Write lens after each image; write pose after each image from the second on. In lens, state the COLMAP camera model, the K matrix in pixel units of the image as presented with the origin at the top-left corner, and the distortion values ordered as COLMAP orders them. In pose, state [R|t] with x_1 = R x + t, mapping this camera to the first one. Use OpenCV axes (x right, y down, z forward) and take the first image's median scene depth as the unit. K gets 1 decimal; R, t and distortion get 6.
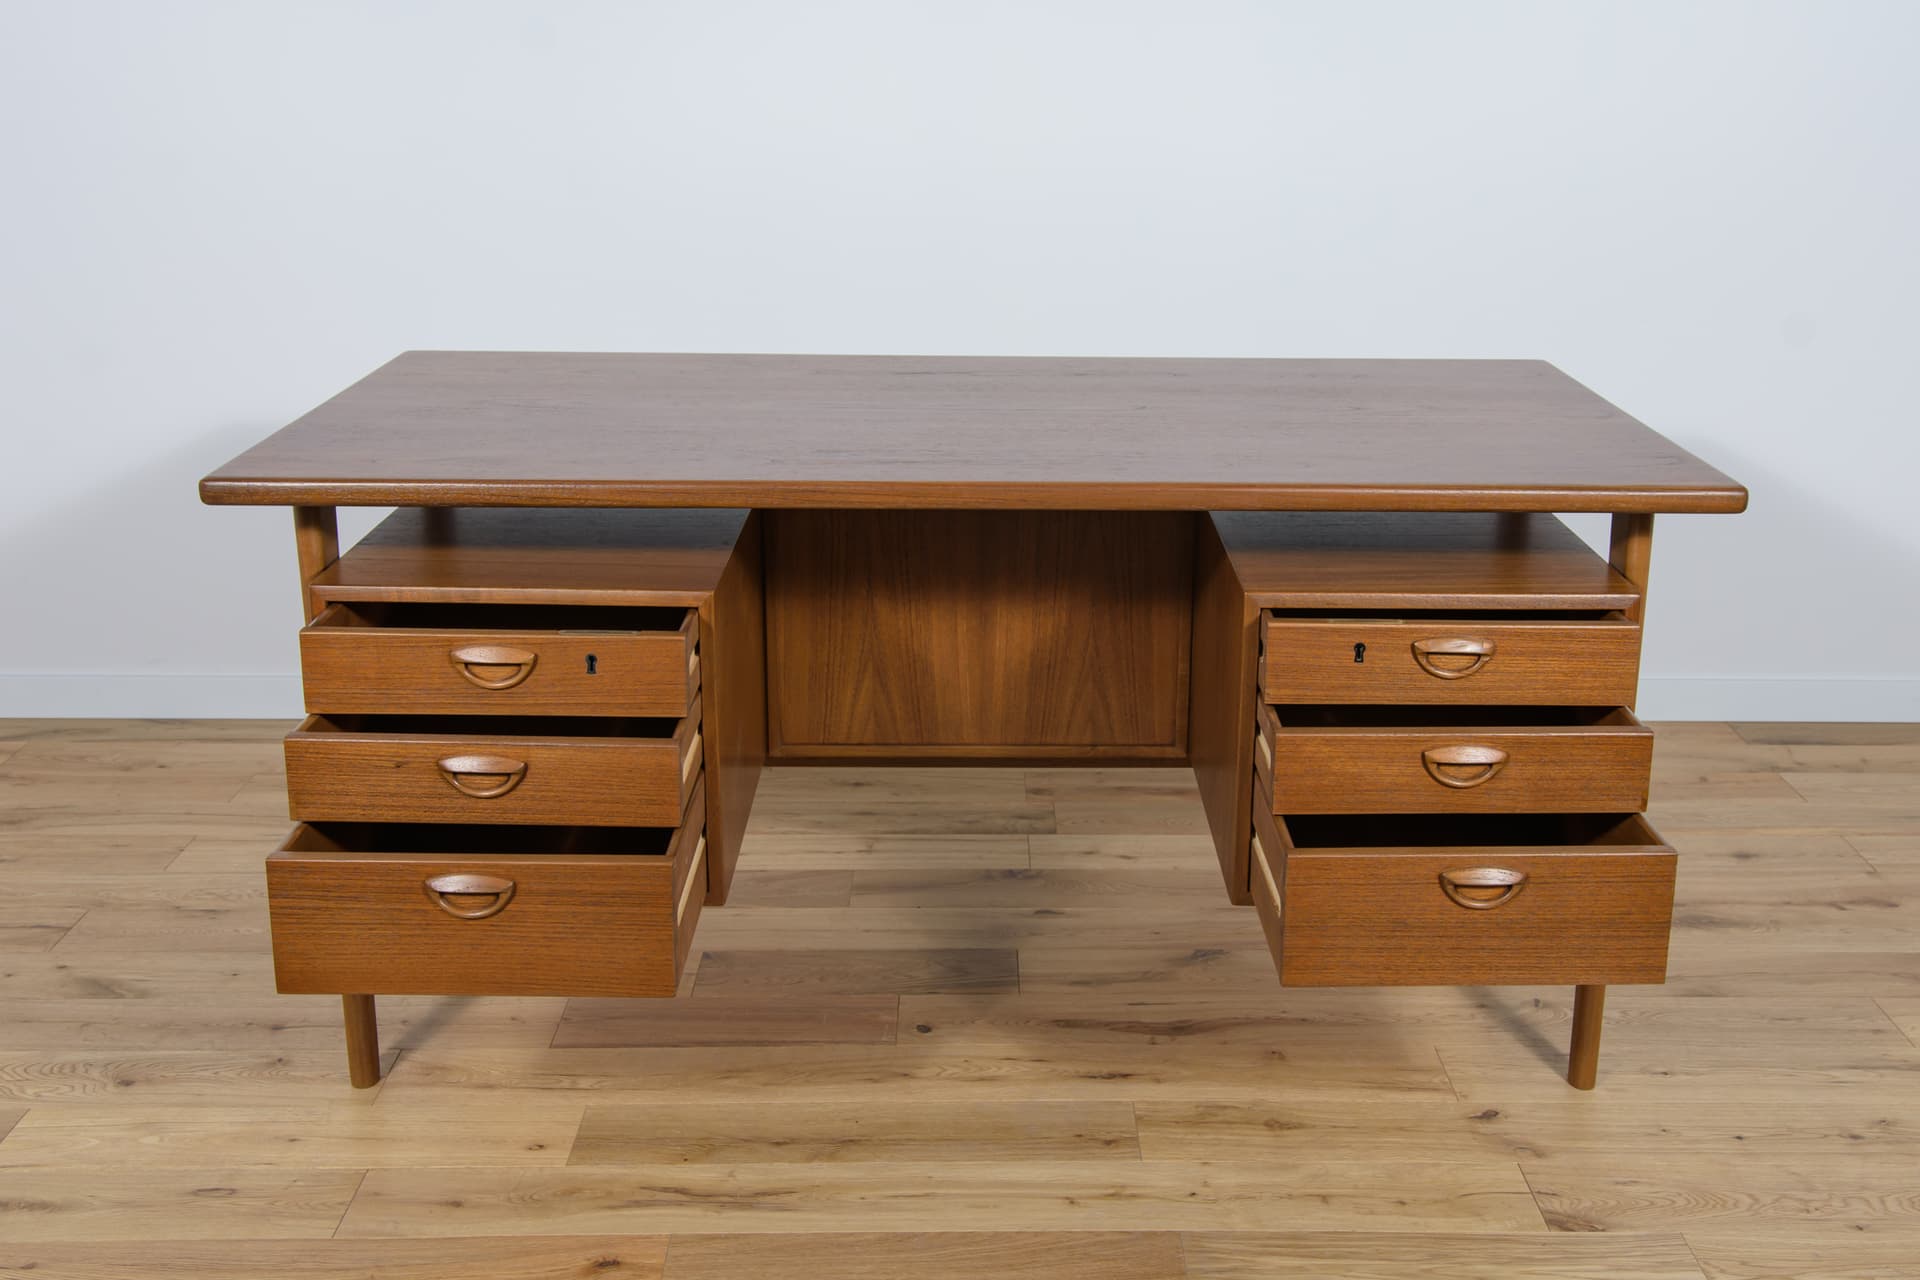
lens RADIAL K [[2093.6, 0, 1017.9], [0, 2093.6, 649.8], [0, 0, 1]] dist [0.012505, 0.000000]
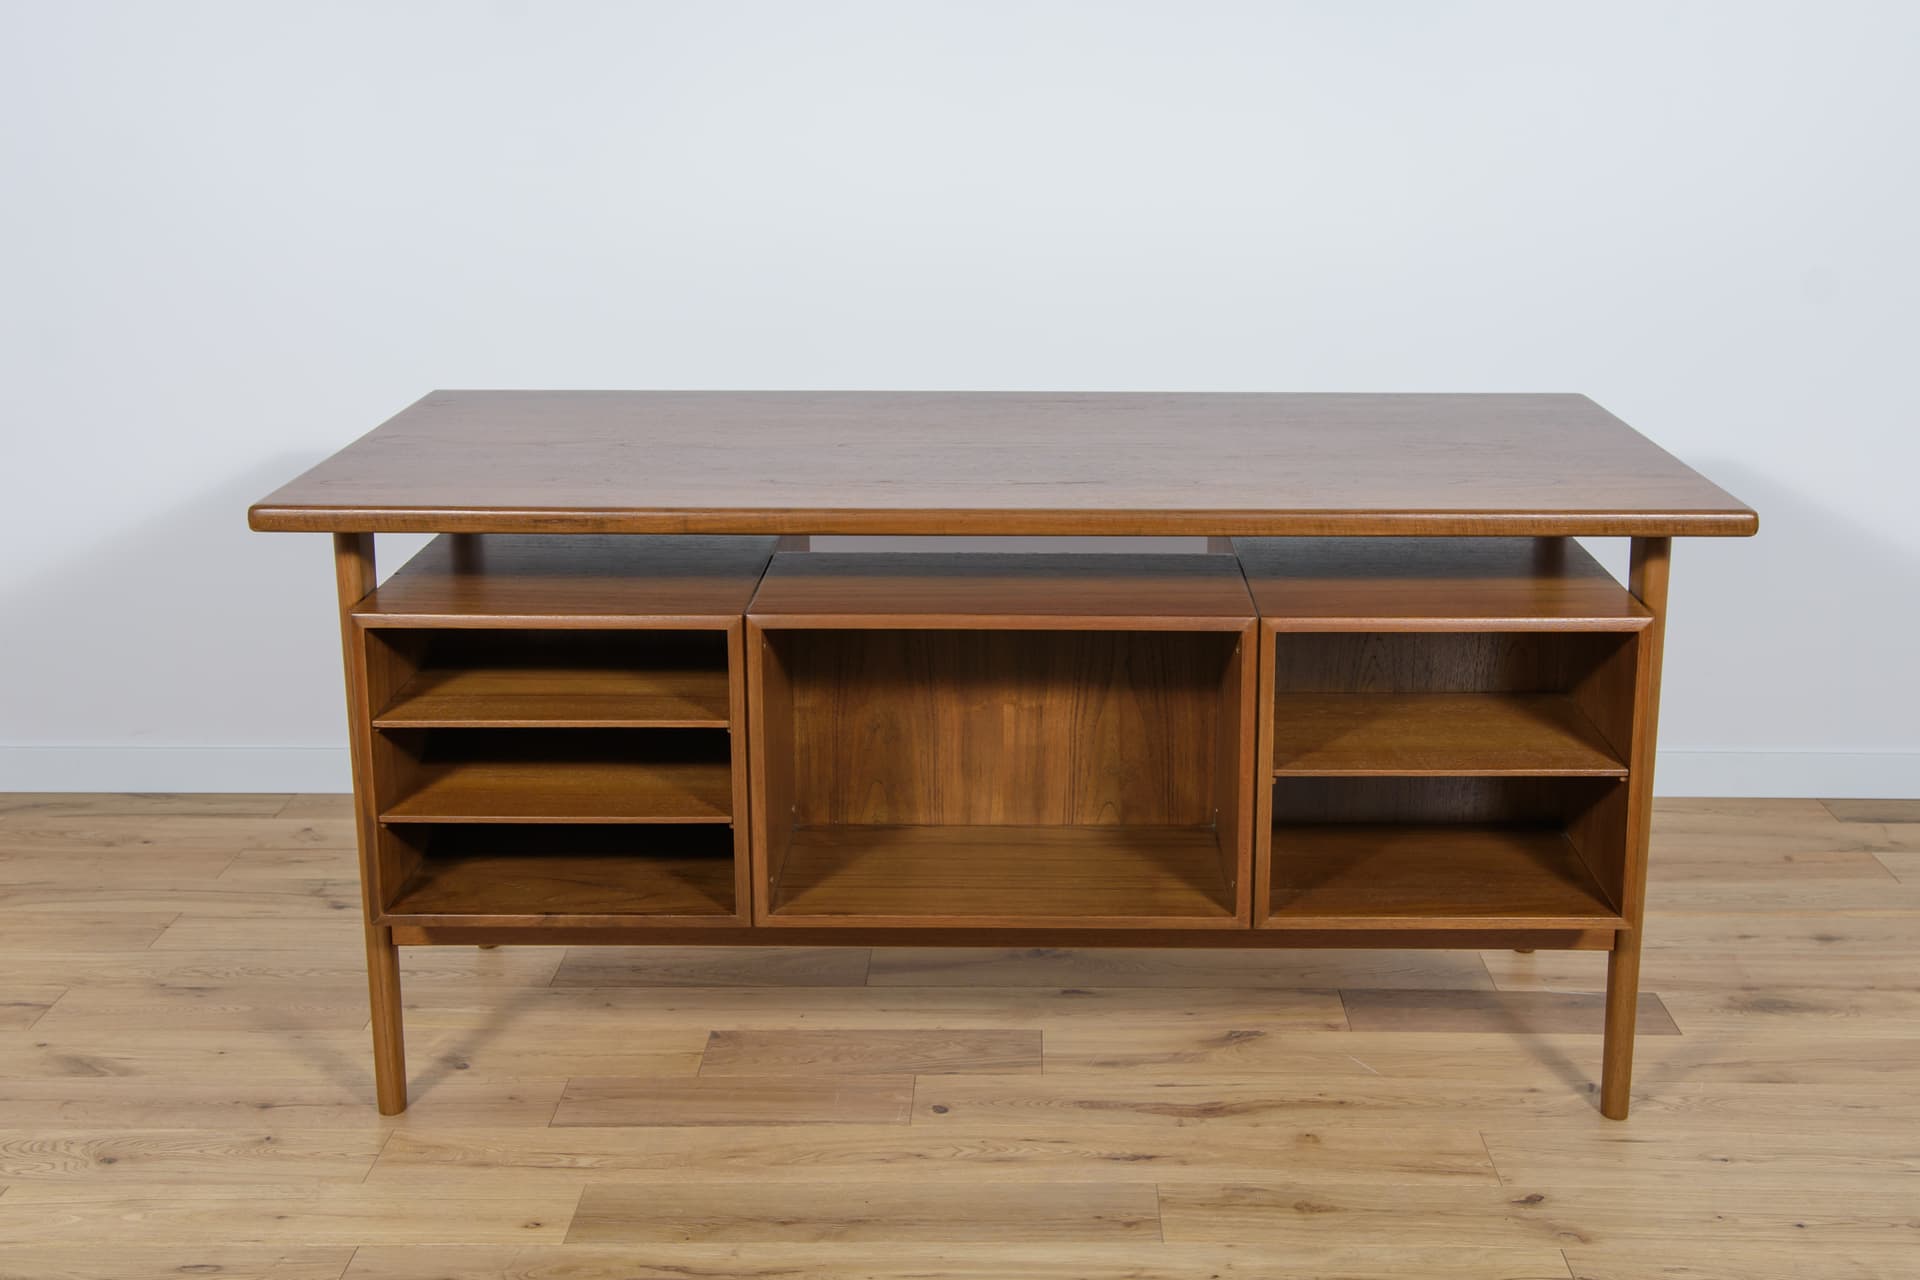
lens RADIAL K [[2367.2, 0, 1020.1], [0, 2367.2, 559.3], [0, 0, 1]] dist [0.036854, 0.000000]
pose [[0.999622, -0.002044, -0.027431, 0.022857], [-0.000113, 0.996922, -0.078401, 0.017334], [0.027507, 0.078375, 0.996544, -0.098212]]
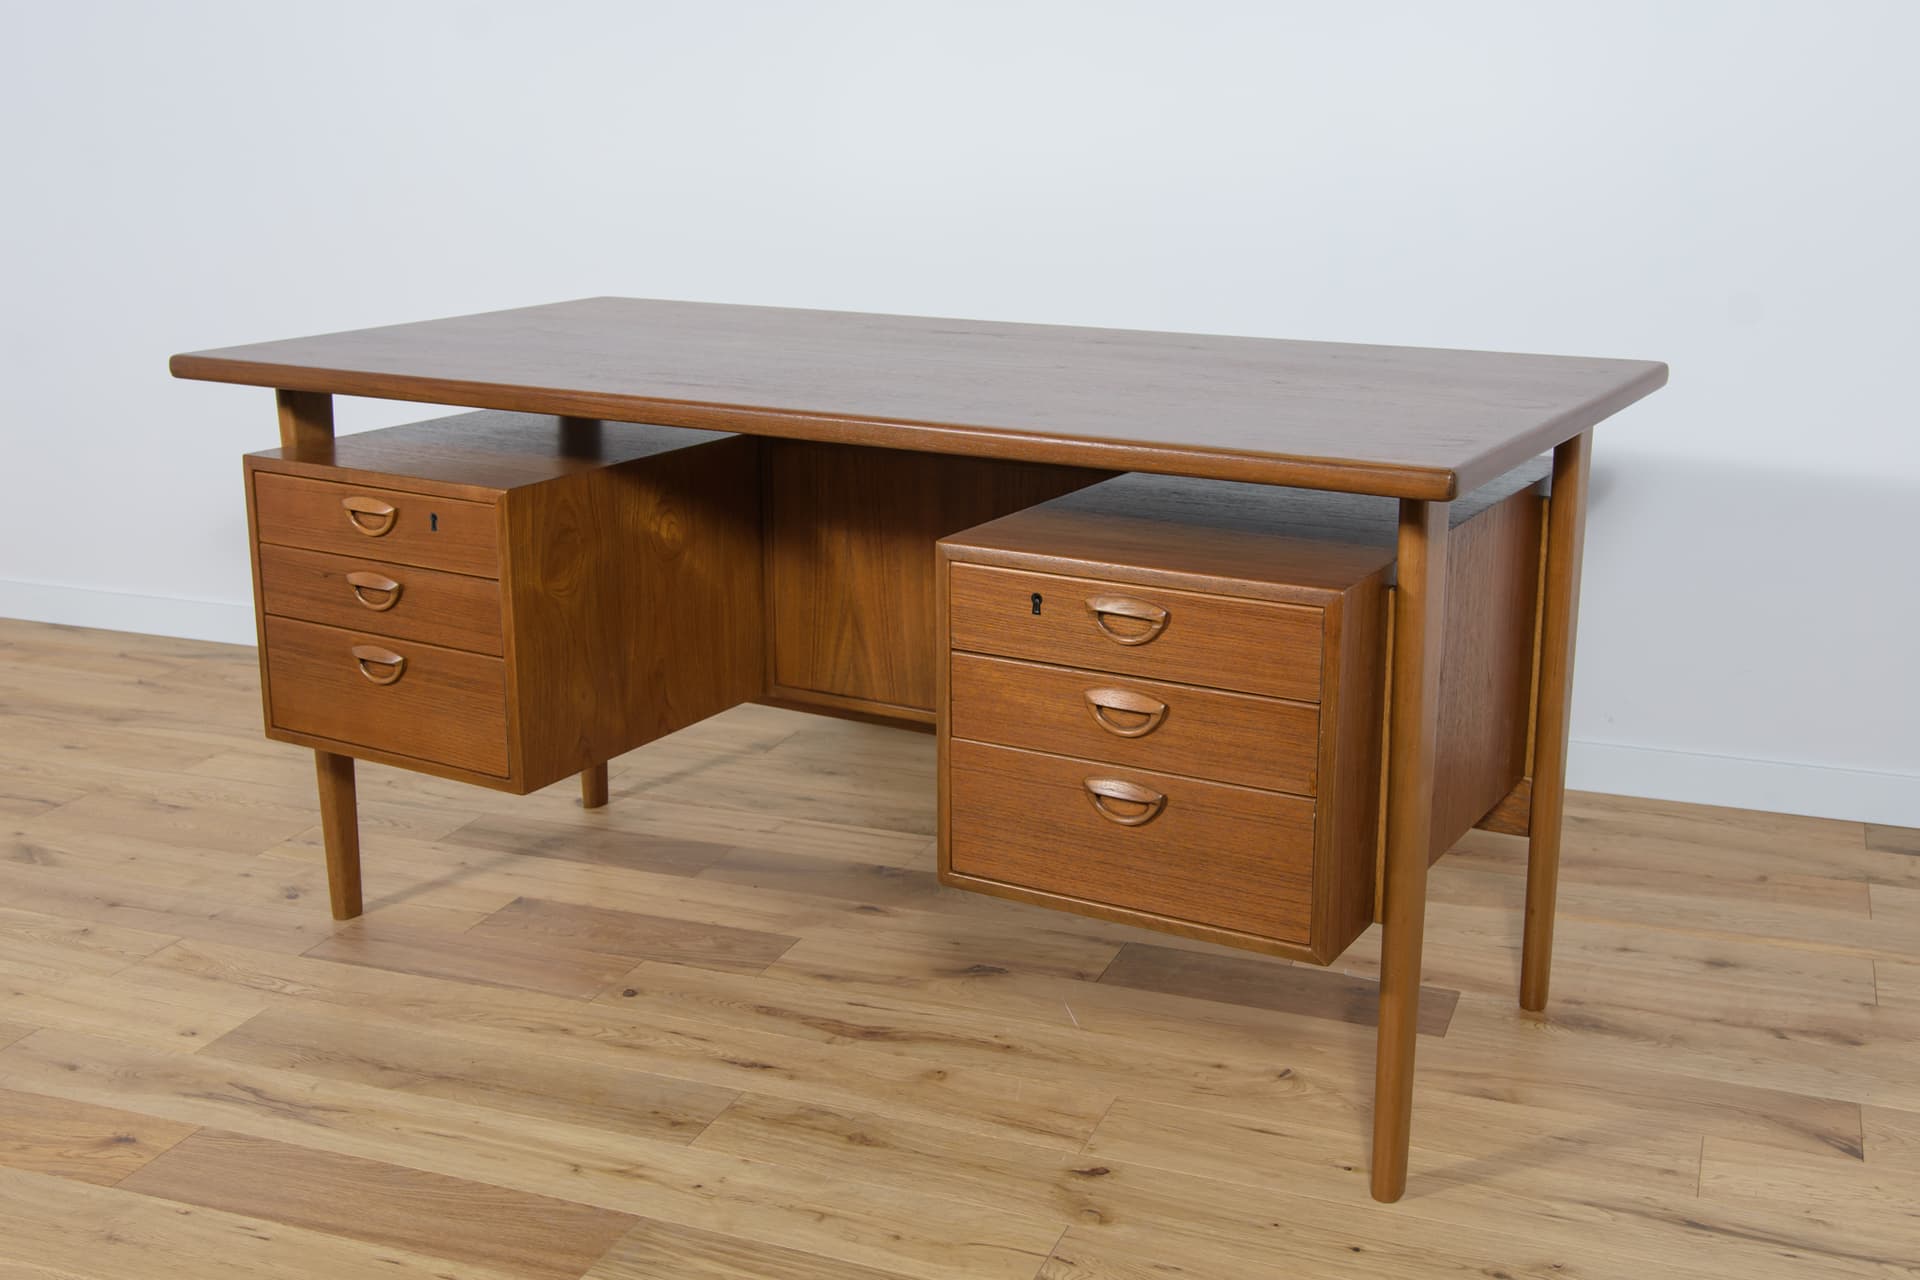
lens RADIAL K [[2093.6, 0, 978.9], [0, 2093.6, 578.7], [0, 0, 1]] dist [0.012505, 0.000000]
pose [[0.924572, 0.072319, -0.374082, 0.484861], [-0.098762, 0.993752, -0.051982, 0.024623], [0.367986, 0.085006, 0.925938, 0.144452]]
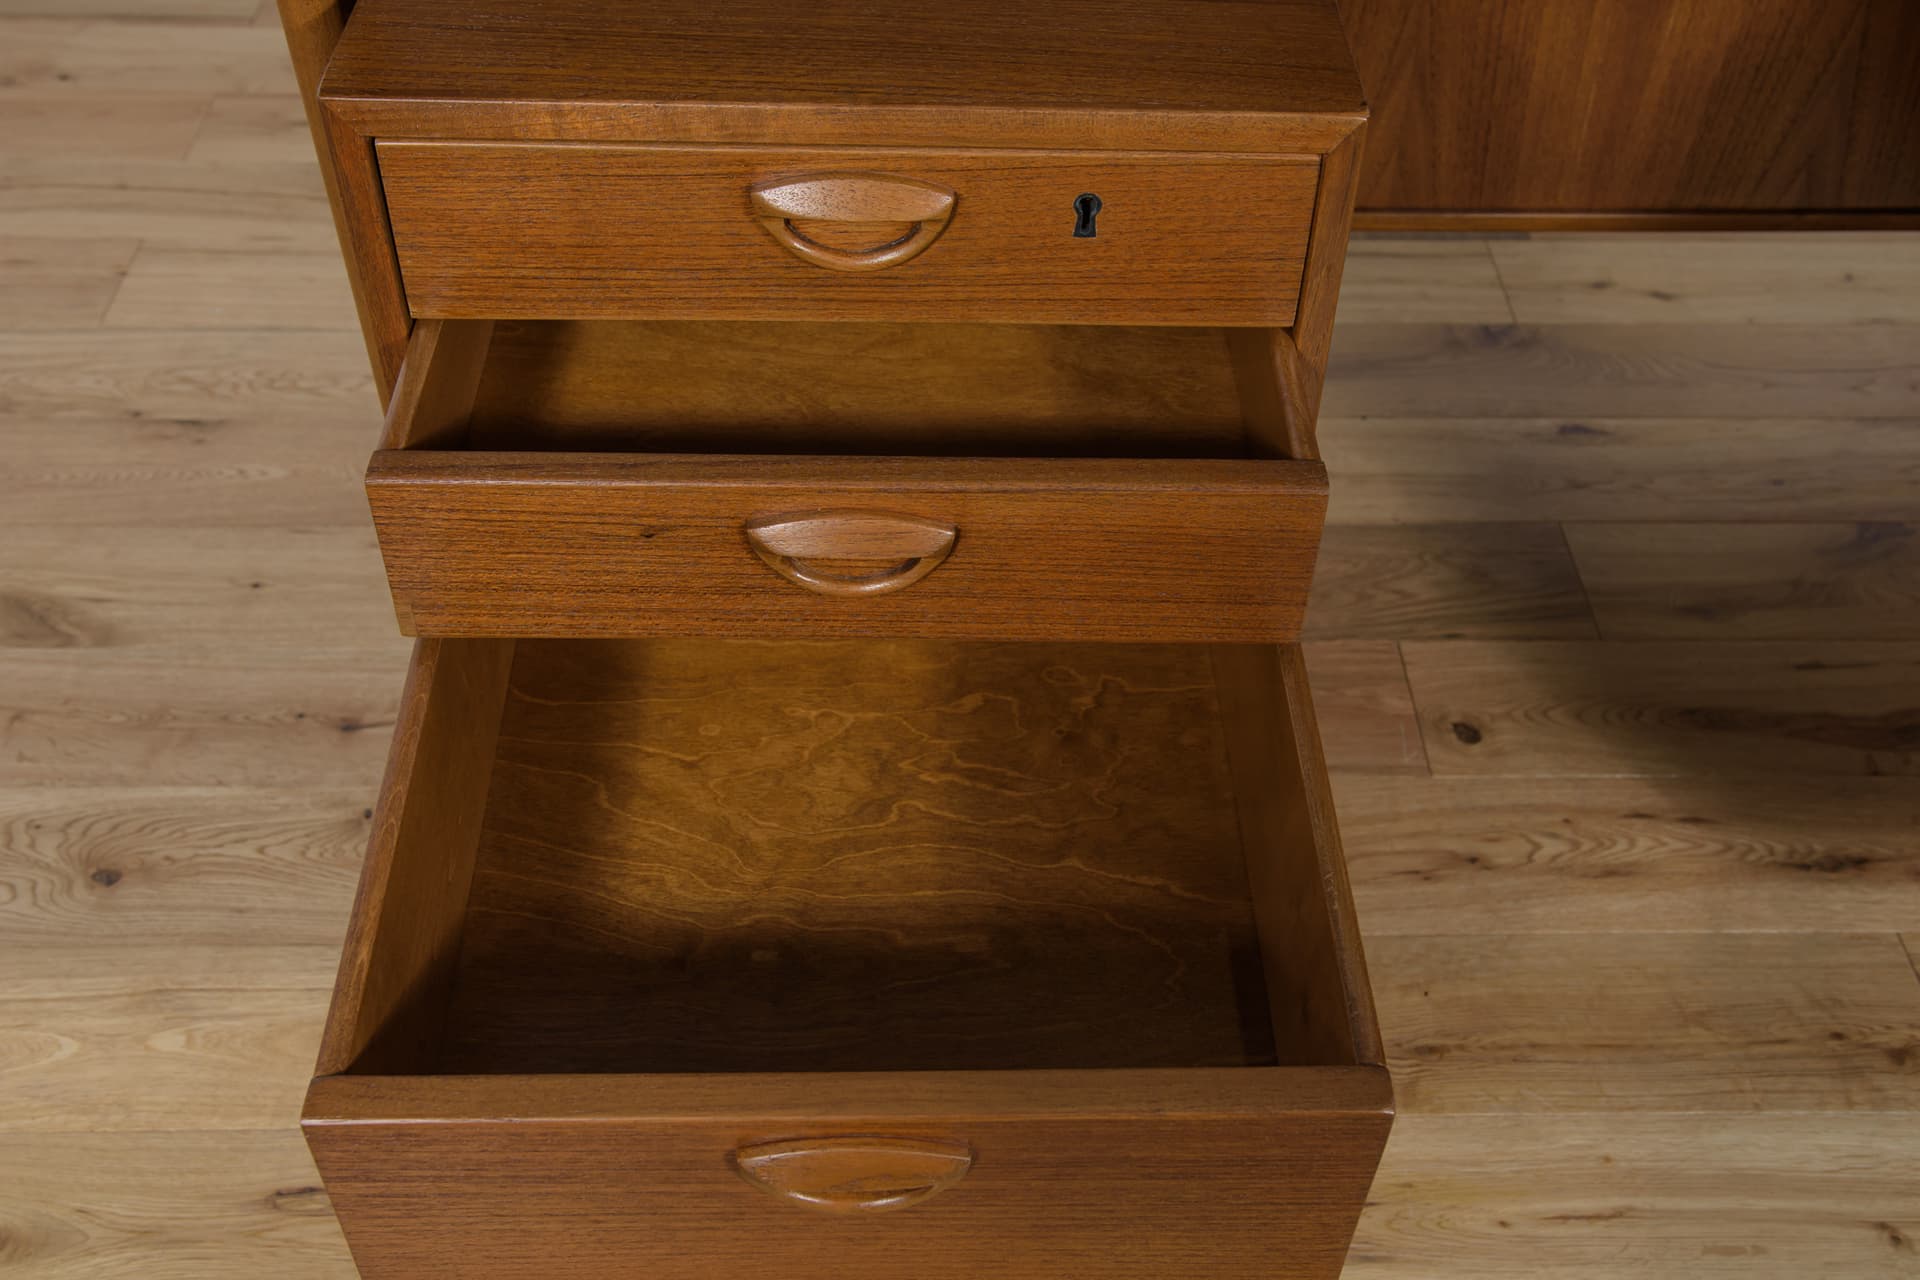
lens RADIAL K [[2005.9, 0, 930.8], [0, 2005.9, 607.7], [0, 0, 1]] dist [0.015398, 0.000000]
pose [[0.999906, 0.012074, -0.006503, -0.200077], [-0.007935, 0.896109, 0.443763, -0.099460], [0.011185, -0.443670, 0.896121, 0.548383]]
